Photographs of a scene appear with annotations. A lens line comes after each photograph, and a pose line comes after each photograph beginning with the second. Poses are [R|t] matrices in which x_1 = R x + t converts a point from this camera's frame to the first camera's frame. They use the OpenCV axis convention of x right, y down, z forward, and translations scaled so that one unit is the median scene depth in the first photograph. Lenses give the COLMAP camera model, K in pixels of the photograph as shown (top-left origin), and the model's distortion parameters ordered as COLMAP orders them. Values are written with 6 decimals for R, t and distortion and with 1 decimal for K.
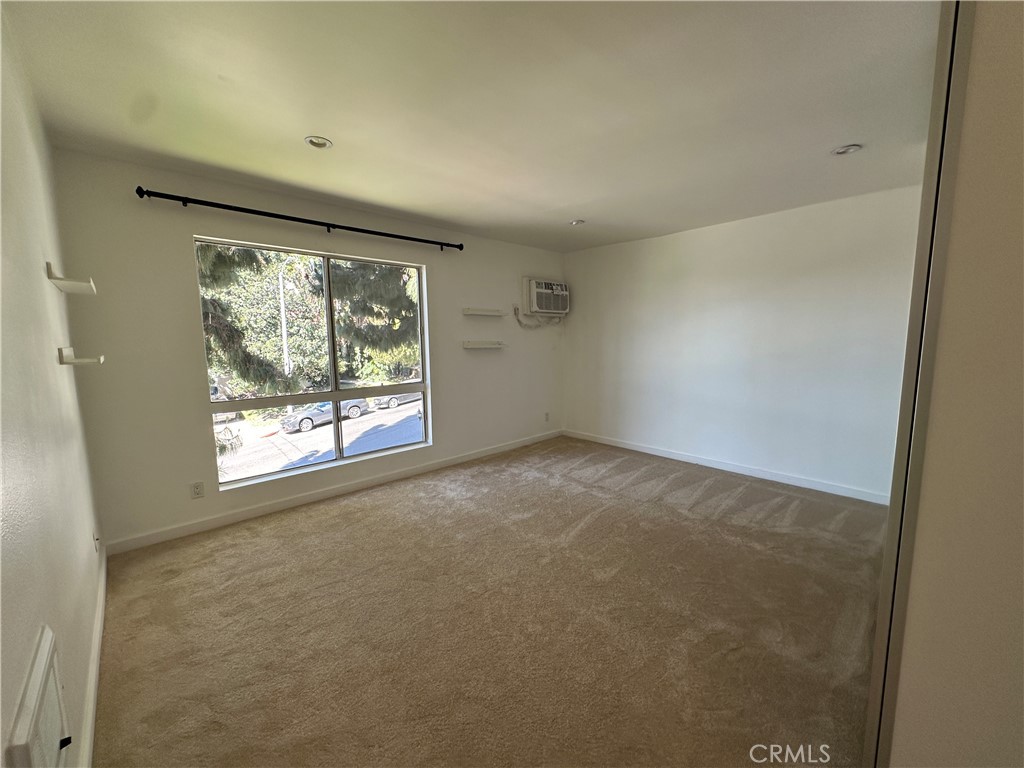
lens RADIAL K [[408.1, 0, 514.0], [0, 408.1, 386.6], [0, 0, 1]] dist [0.008812, 0.000308]
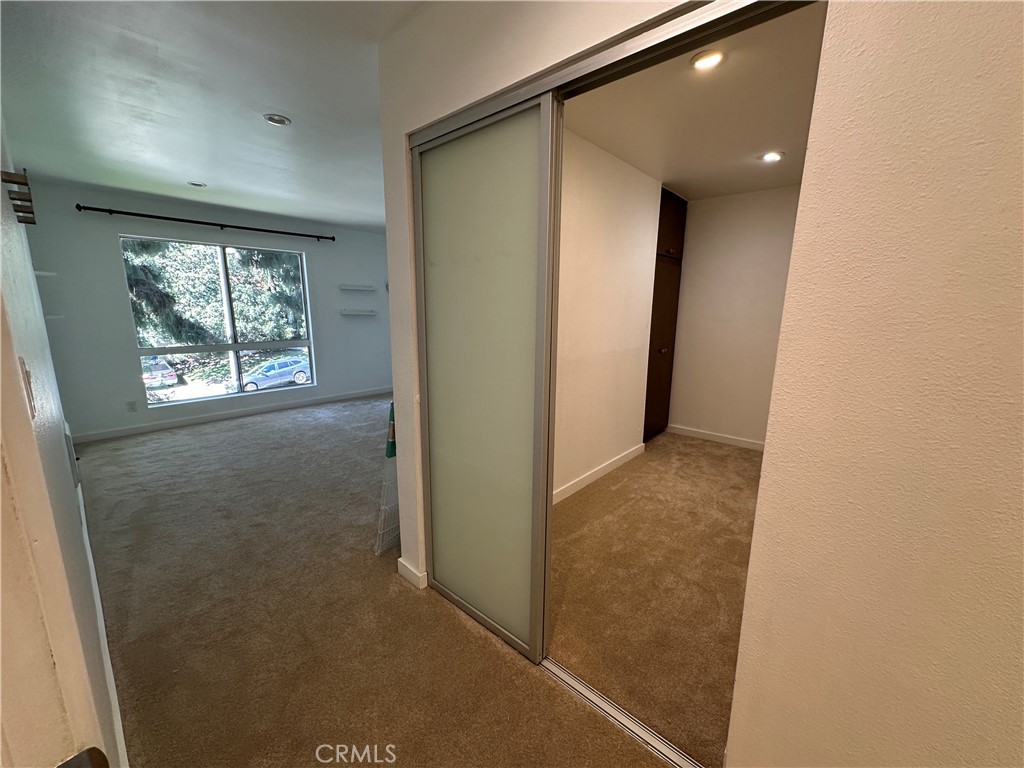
lens RADIAL K [[408.1, 0, 511.9], [0, 408.1, 384.8], [0, 0, 1]] dist [0.008812, 0.000308]
pose [[0.996614, -0.000289, 0.082228, 0.287011], [-0.005430, 0.997580, 0.069317, 0.035424], [-0.082049, -0.069529, 0.994200, -0.353978]]
